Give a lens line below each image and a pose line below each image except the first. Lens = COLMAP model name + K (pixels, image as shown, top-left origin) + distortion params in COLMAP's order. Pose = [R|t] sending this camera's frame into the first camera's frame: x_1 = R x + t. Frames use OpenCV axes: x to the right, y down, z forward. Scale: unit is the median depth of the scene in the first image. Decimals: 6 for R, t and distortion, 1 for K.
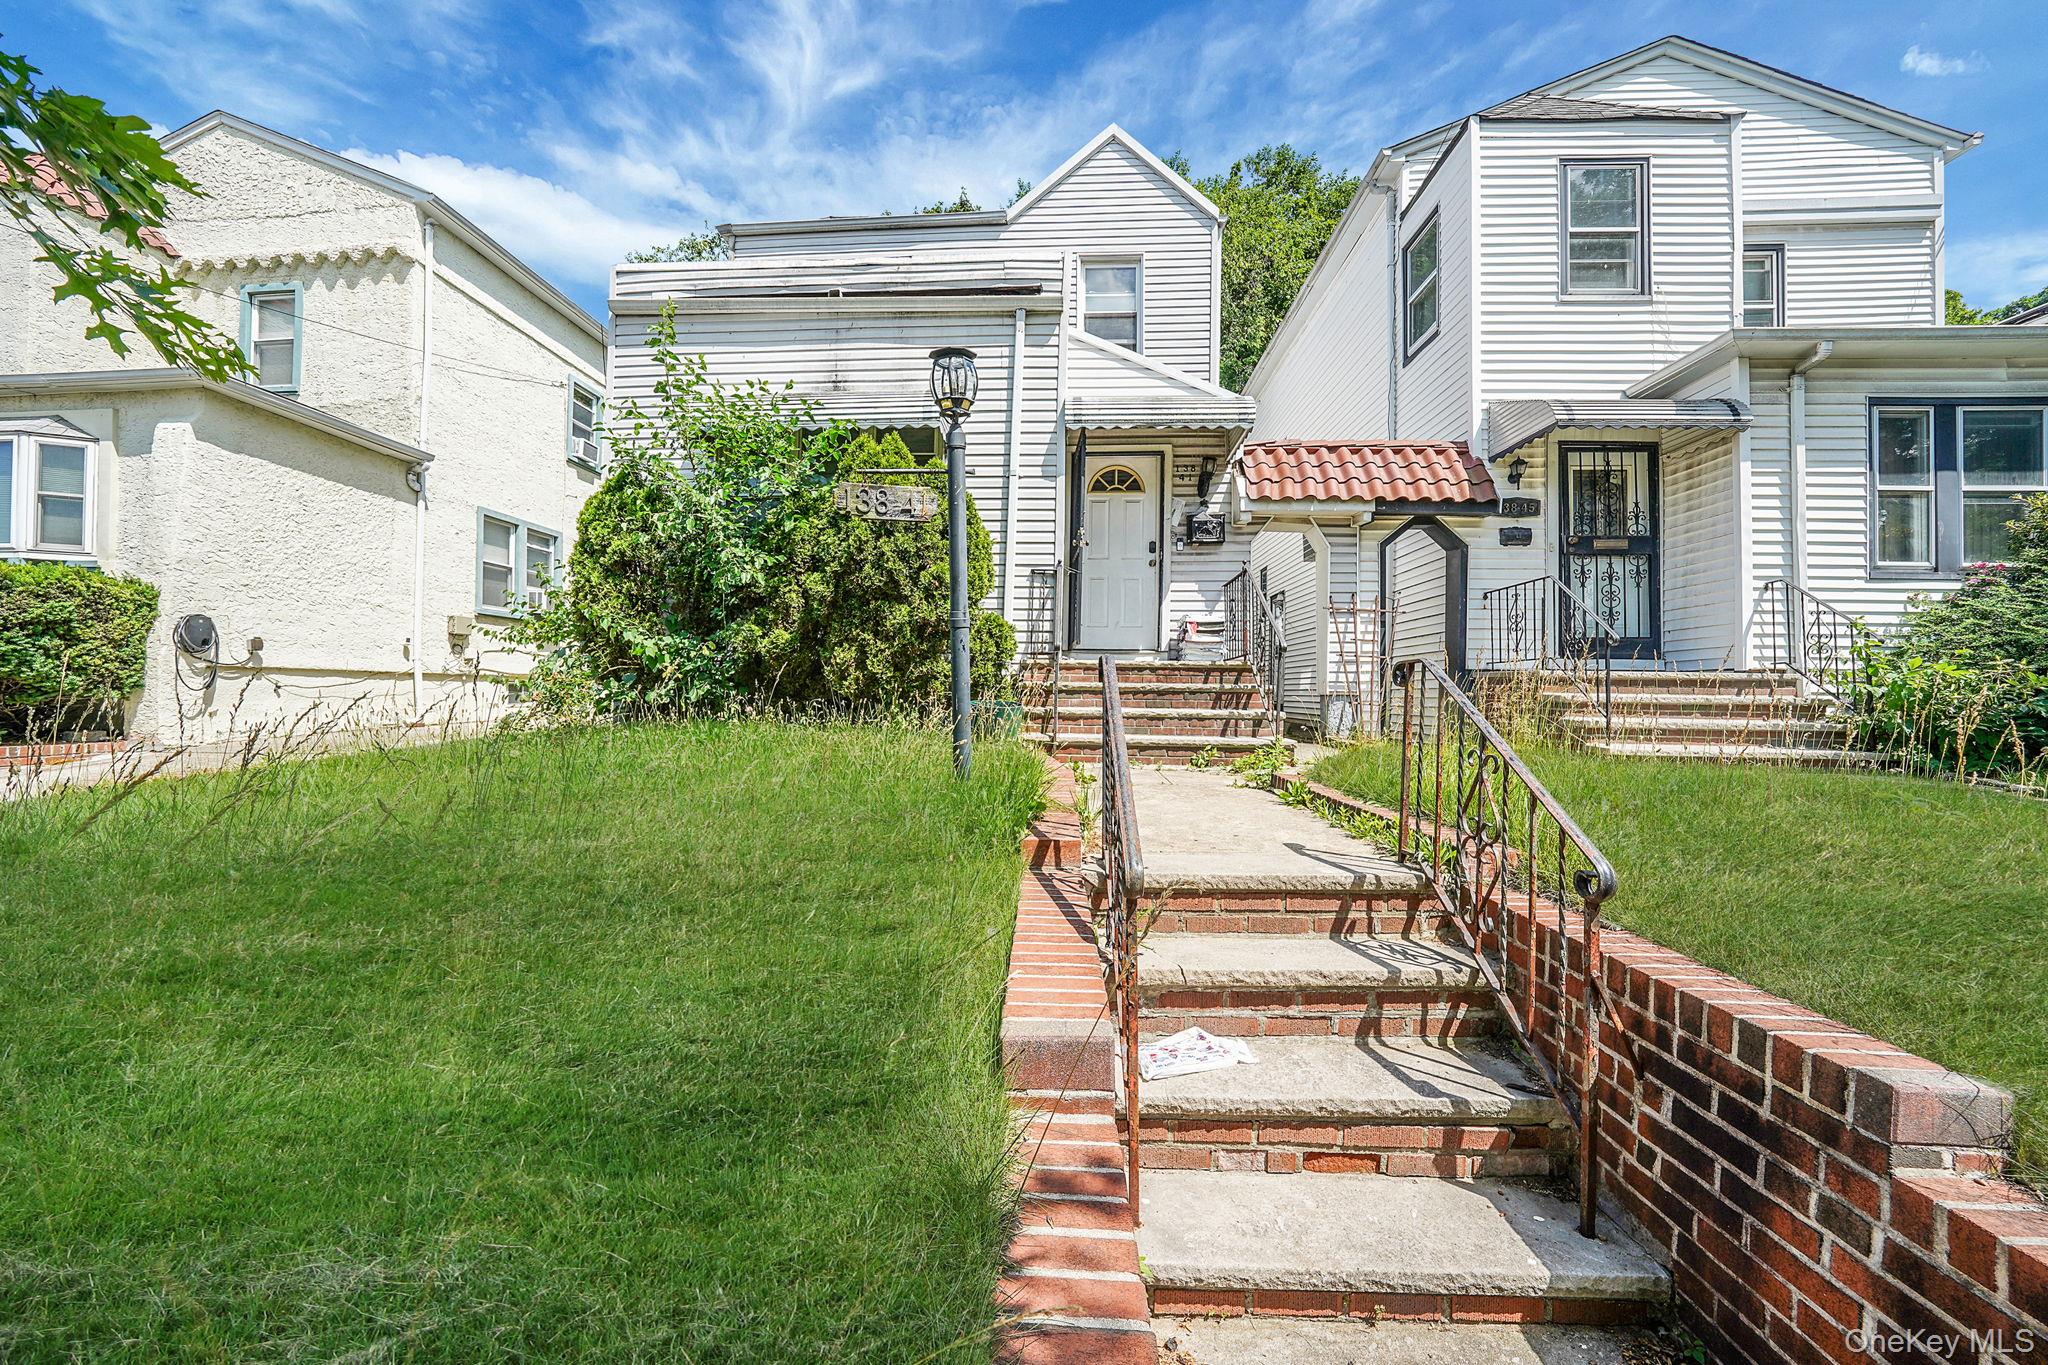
lens RADIAL K [[721.0, 0, 987.6], [0, 721.0, 685.5], [0, 0, 1]] dist [-0.012499, -0.000090]
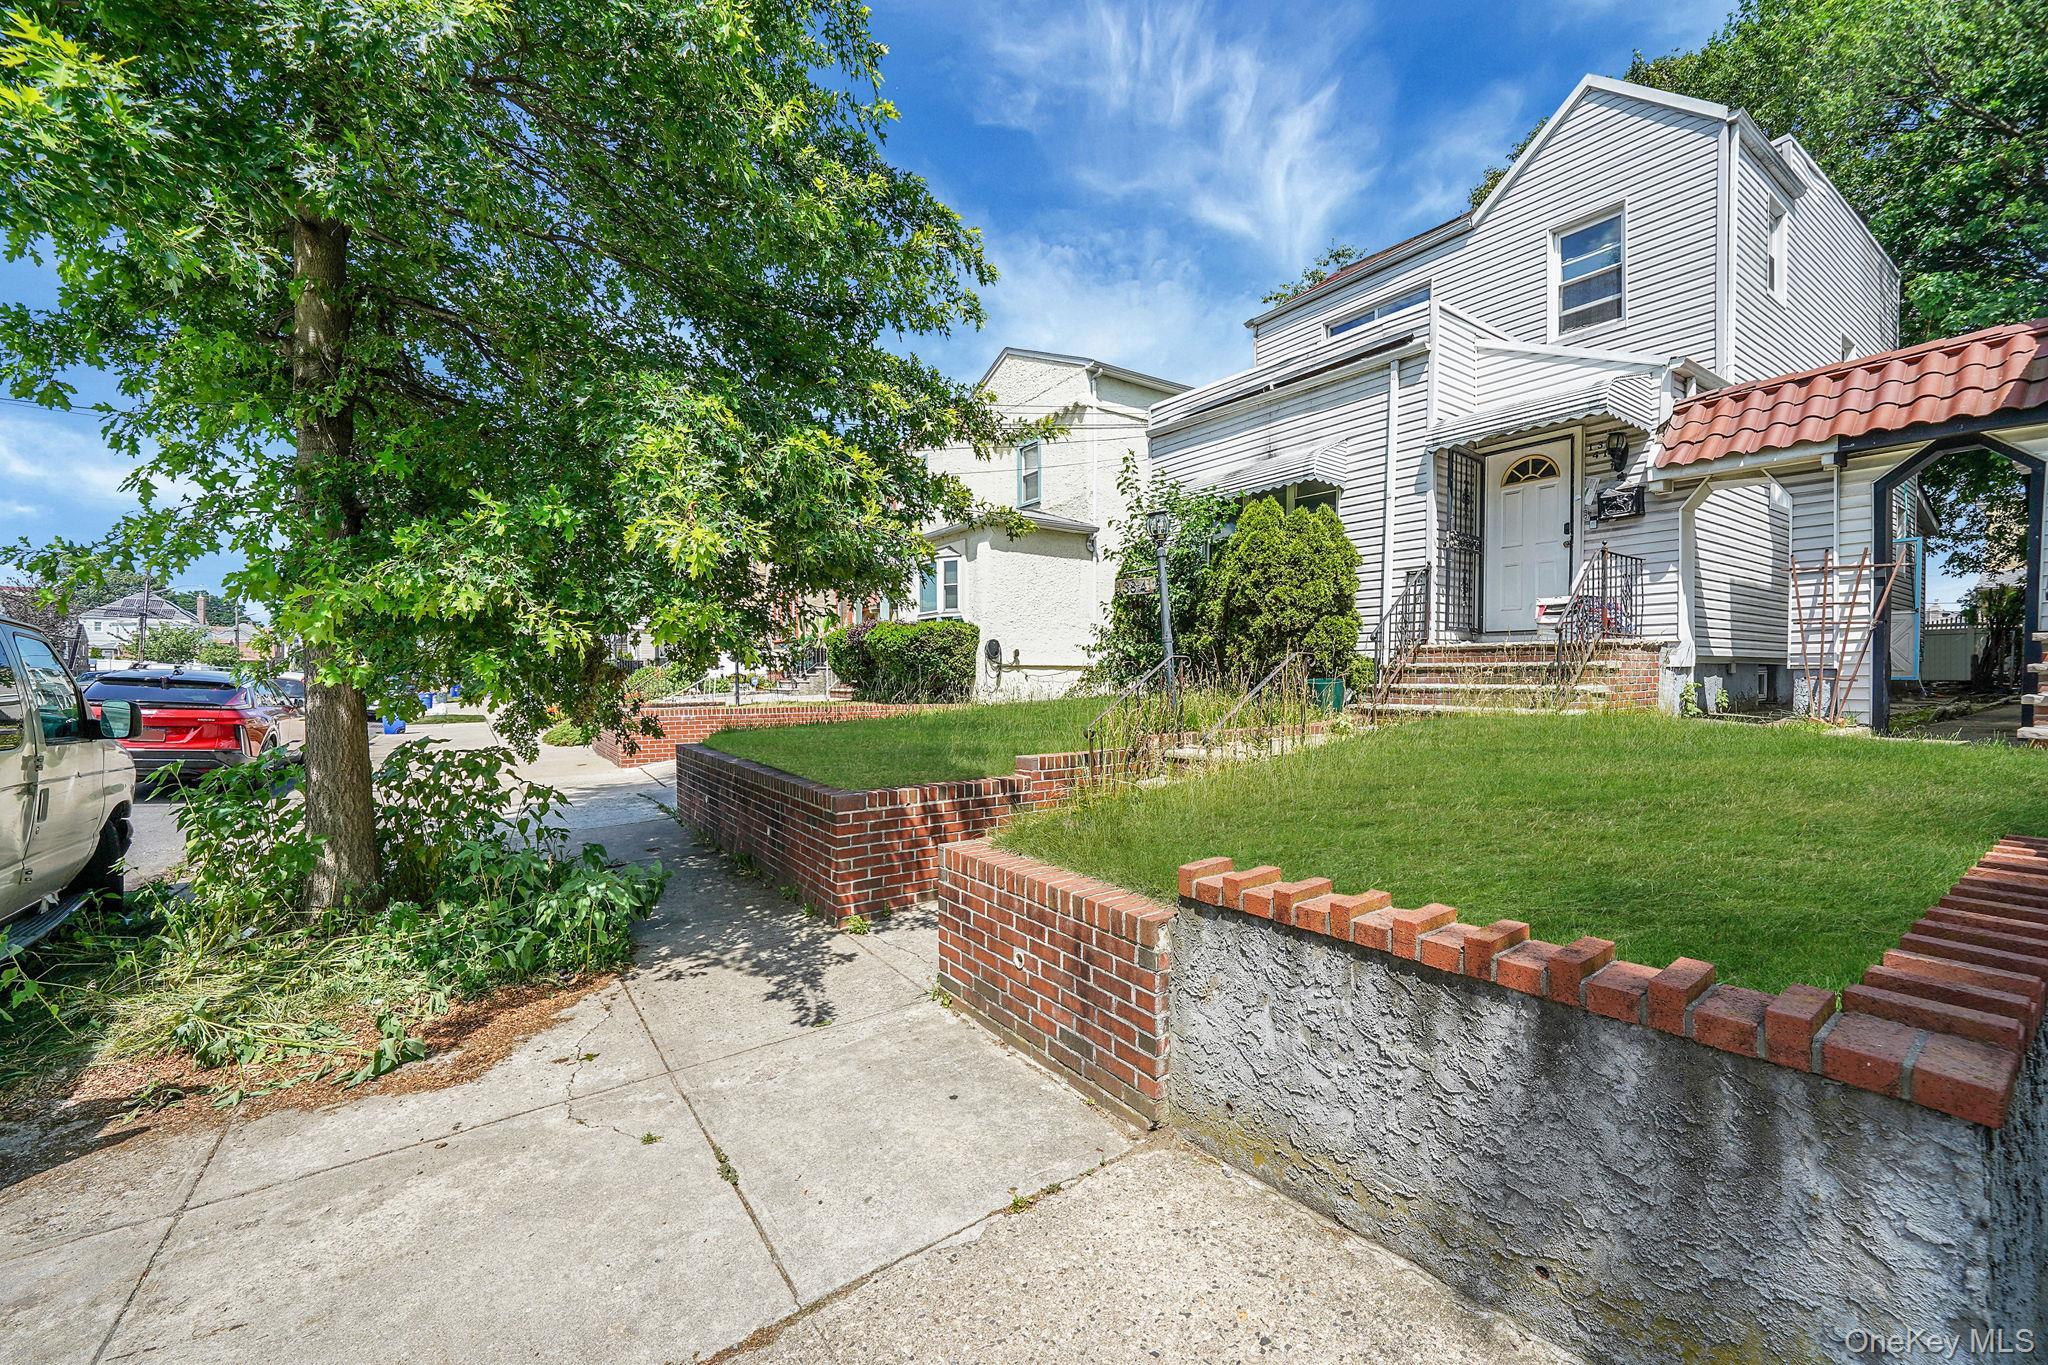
lens RADIAL K [[822.4, 0, 1029.2], [0, 822.4, 685.7], [0, 0, 1]] dist [-0.000051, -0.000001]
pose [[0.636741, -0.003741, -0.771068, 0.683839], [0.018444, 0.999776, 0.010380, 0.005971], [0.770857, -0.020831, 0.636668, -0.362934]]
